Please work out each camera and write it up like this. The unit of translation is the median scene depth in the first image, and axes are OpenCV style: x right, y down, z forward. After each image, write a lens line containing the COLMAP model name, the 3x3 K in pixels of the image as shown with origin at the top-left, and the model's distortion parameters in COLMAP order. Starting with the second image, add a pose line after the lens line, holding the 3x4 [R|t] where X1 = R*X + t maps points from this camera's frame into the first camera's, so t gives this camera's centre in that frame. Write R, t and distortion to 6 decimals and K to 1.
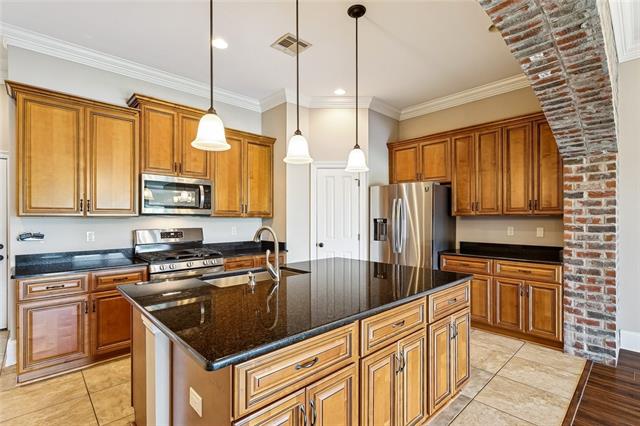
lens RADIAL K [[306.5, 0, 319.4], [0, 306.5, 217.6], [0, 0, 1]] dist [-0.008152, 0.003056]
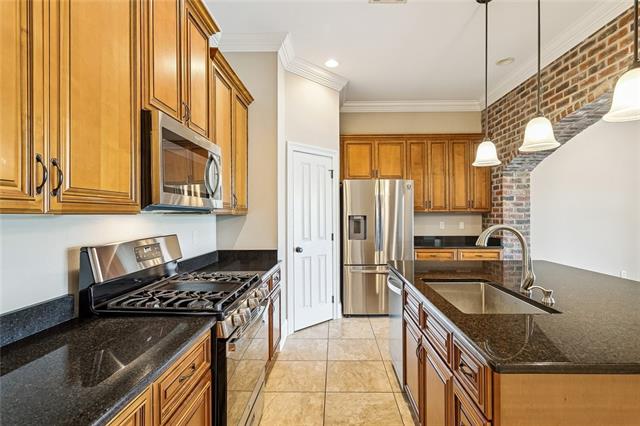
lens RADIAL K [[306.5, 0, 324.2], [0, 306.5, 214.3], [0, 0, 1]] dist [-0.008152, 0.003056]
pose [[0.699374, -0.003546, 0.714747, -0.752279], [0.001722, 0.999993, 0.003277, -0.005459], [-0.714754, -0.001061, 0.699376, 0.604954]]
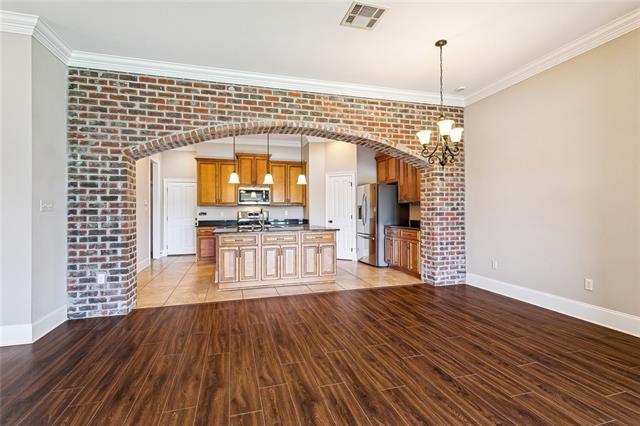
lens RADIAL K [[306.5, 0, 315.6], [0, 306.5, 207.3], [0, 0, 1]] dist [-0.008152, 0.003056]
pose [[0.885281, -0.010146, -0.464946, 1.078825], [0.004832, 0.999909, -0.012619, 0.042826], [0.465032, 0.008924, 0.885249, -0.829338]]
